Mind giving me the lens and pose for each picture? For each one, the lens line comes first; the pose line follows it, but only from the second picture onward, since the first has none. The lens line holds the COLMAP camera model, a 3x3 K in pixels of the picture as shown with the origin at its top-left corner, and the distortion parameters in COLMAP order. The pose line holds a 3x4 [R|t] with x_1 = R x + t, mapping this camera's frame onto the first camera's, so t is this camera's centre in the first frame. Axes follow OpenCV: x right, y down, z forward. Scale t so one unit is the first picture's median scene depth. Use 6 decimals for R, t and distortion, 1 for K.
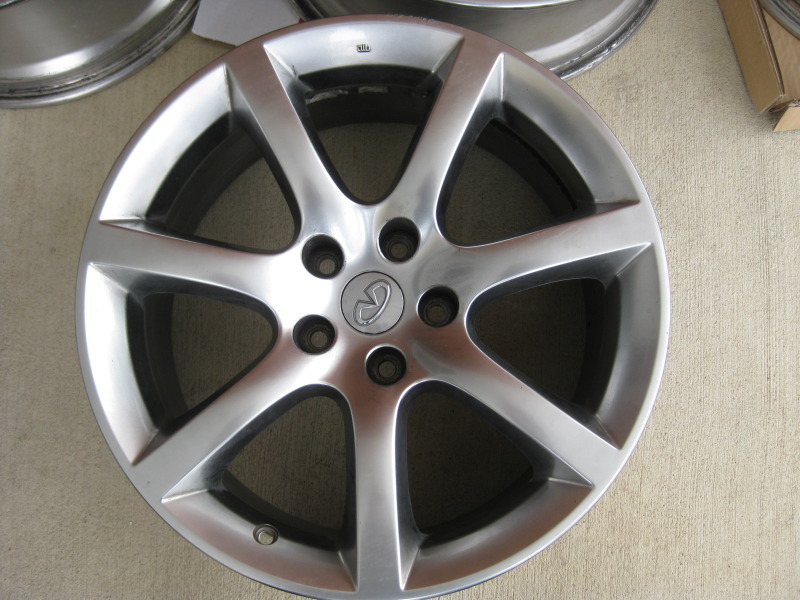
lens RADIAL K [[870.5, 0, 400.0], [0, 870.5, 300.0], [0, 0, 1]] dist [-0.139690, 0.044221]
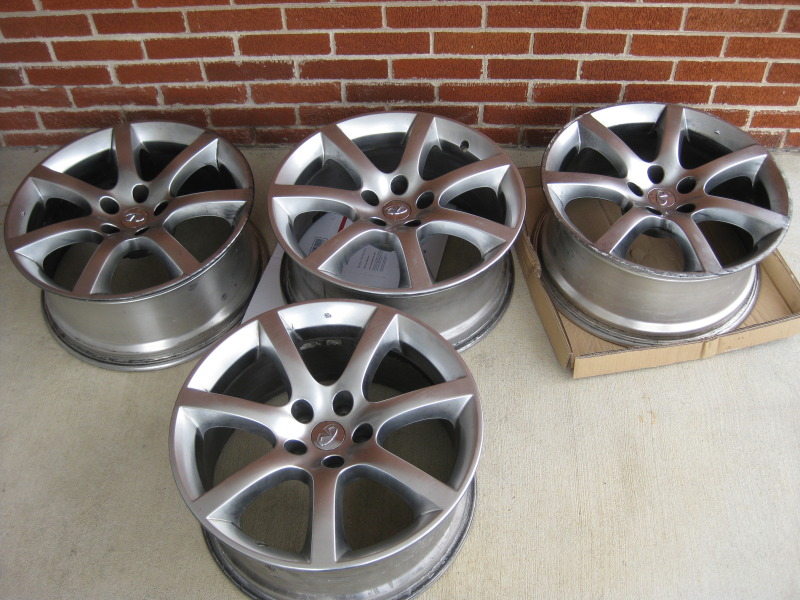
lens RADIAL K [[870.5, 0, 400.0], [0, 870.5, 300.0], [0, 0, 1]] dist [-0.139690, 0.044221]
pose [[0.999872, -0.012097, -0.010427, 0.143162], [0.005020, 0.857872, -0.513839, 0.698212], [0.015161, 0.513722, 0.857823, -0.723629]]
